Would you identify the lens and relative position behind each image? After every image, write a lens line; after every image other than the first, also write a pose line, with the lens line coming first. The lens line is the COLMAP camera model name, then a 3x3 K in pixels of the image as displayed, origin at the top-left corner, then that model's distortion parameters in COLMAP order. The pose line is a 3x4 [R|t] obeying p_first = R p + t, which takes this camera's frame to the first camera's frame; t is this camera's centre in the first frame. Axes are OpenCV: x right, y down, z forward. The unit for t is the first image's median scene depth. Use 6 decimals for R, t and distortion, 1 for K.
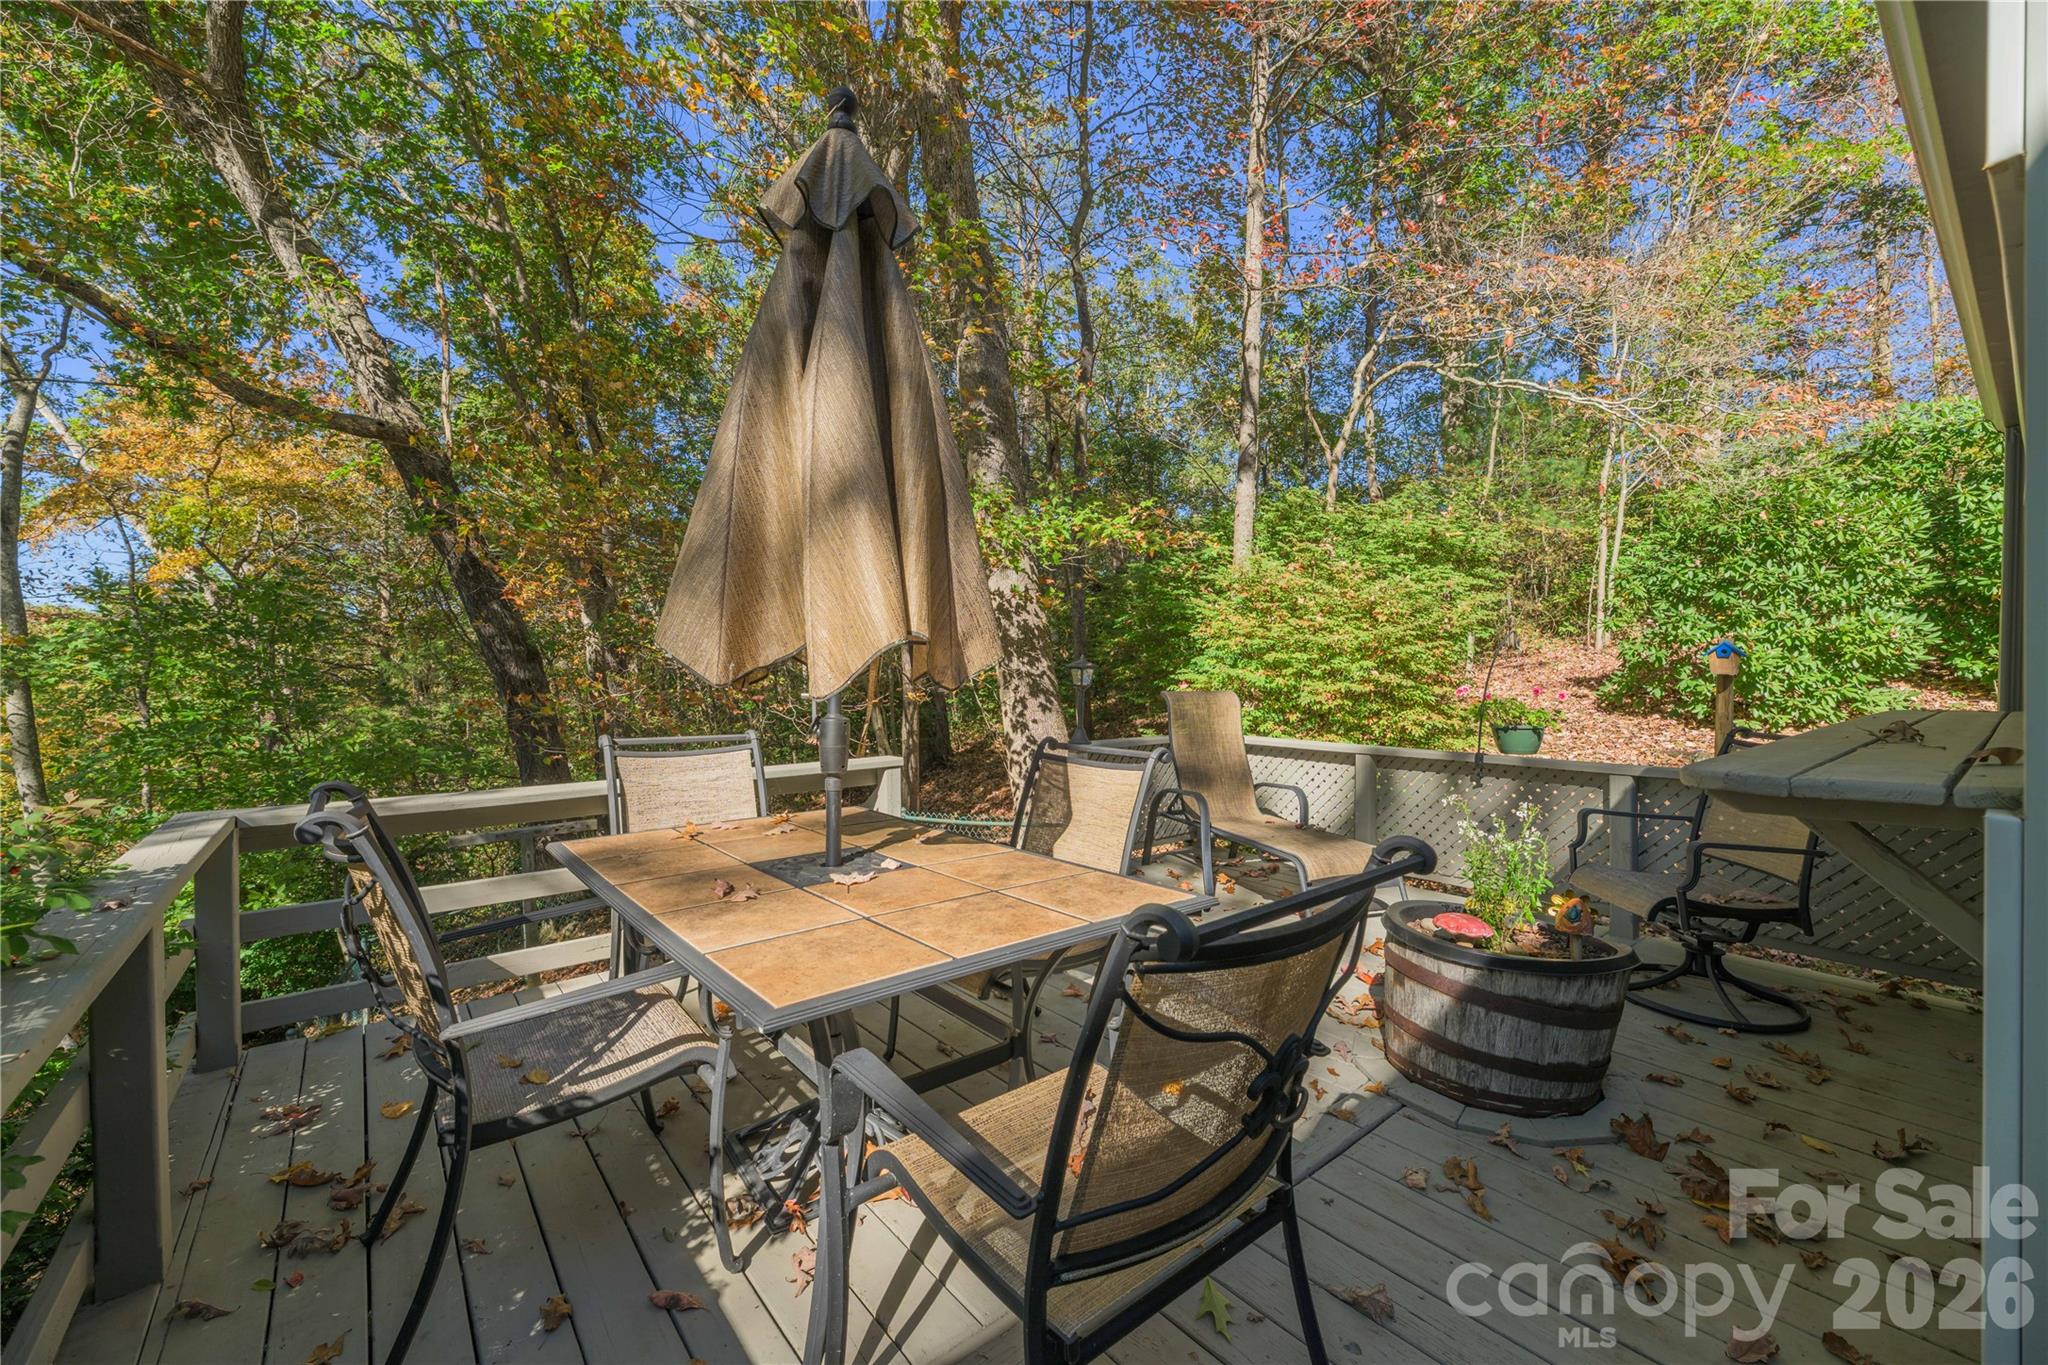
lens RADIAL K [[828.1, 0, 1024.0], [0, 828.1, 682.5], [0, 0, 1]] dist [0.005838, 0.000004]
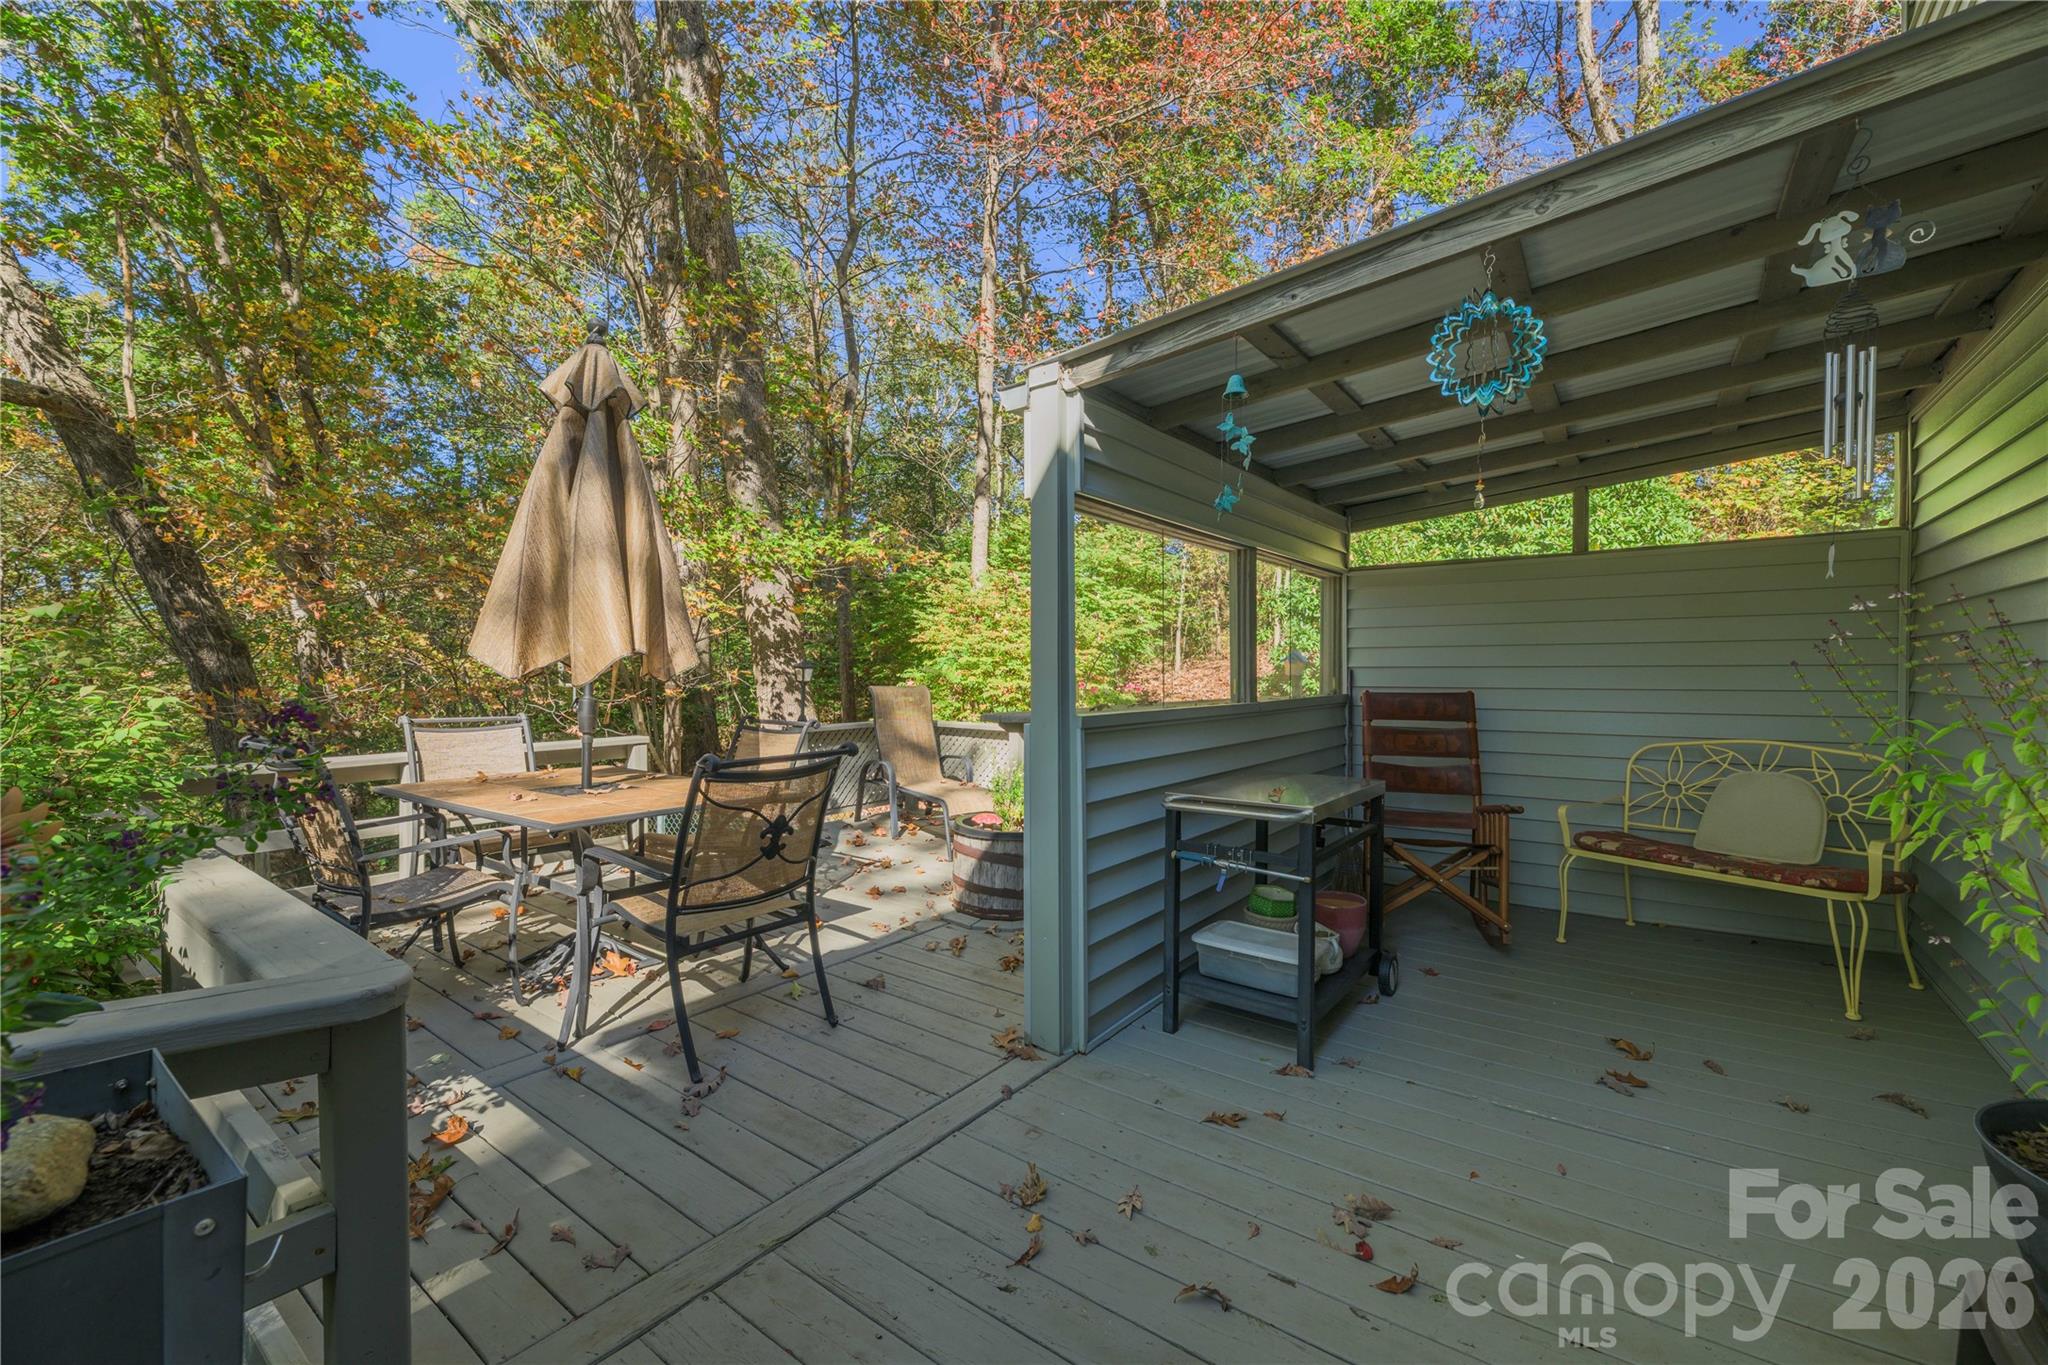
lens RADIAL K [[848.6, 0, 1020.7], [0, 848.6, 675.1], [0, 0, 1]] dist [0.020977, -0.000323]
pose [[0.972663, 0.004681, 0.232173, 0.052291], [-0.003010, 0.999967, -0.007549, 0.001505], [-0.232201, 0.006644, 0.972645, -0.209900]]
